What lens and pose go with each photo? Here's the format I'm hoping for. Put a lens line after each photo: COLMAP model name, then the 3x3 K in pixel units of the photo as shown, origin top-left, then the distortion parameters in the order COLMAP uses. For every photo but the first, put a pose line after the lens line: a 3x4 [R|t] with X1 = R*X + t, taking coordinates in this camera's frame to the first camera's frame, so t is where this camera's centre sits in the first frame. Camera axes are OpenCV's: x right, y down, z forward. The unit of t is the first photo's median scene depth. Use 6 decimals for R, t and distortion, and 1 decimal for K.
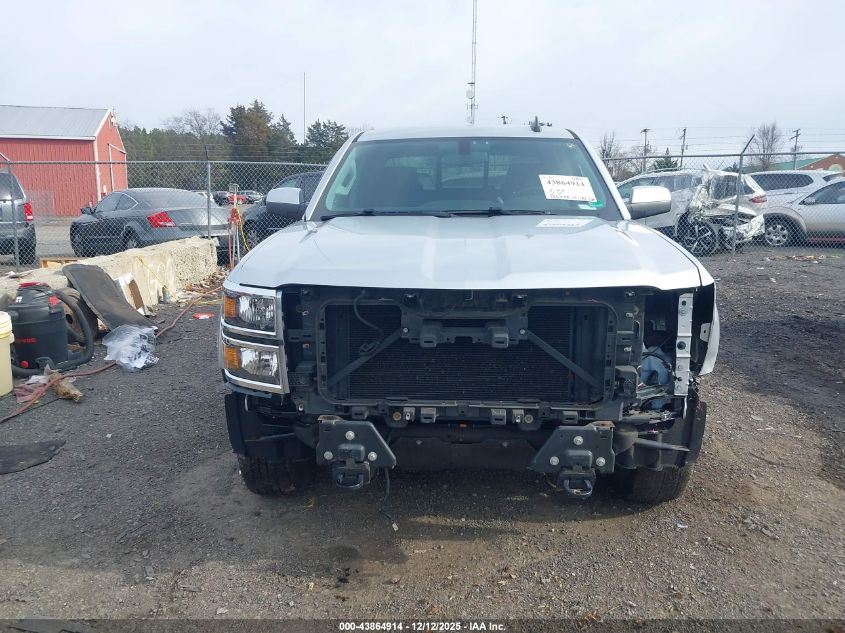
lens RADIAL K [[700.8, 0, 416.7], [0, 700.8, 313.3], [0, 0, 1]] dist [-0.054416, 0.008327]
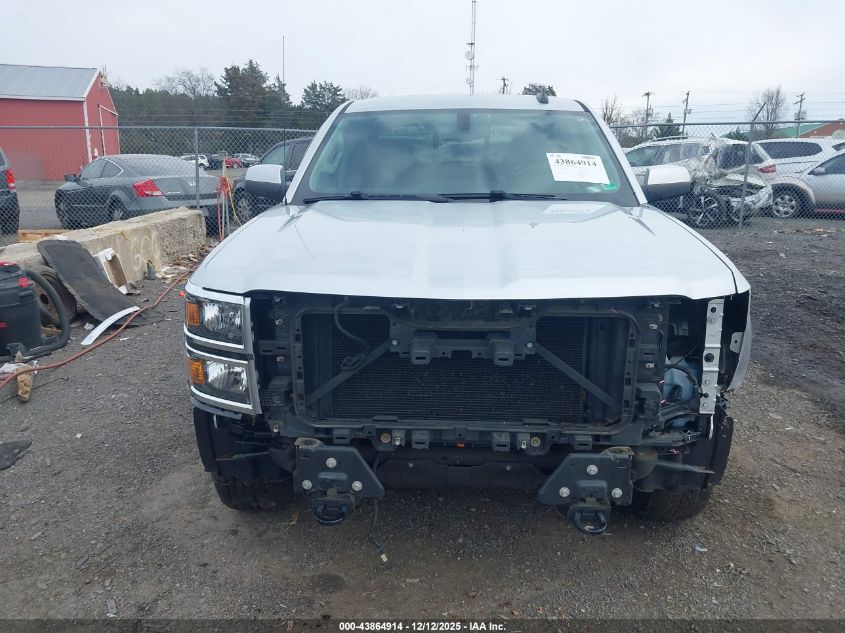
lens RADIAL K [[700.8, 0, 427.2], [0, 700.8, 320.0], [0, 0, 1]] dist [-0.054416, 0.008327]
pose [[0.999856, -0.000991, 0.016929, 0.007215], [-0.000033, 0.998177, 0.060350, -0.042021], [-0.016958, -0.060342, 0.998034, 0.102703]]
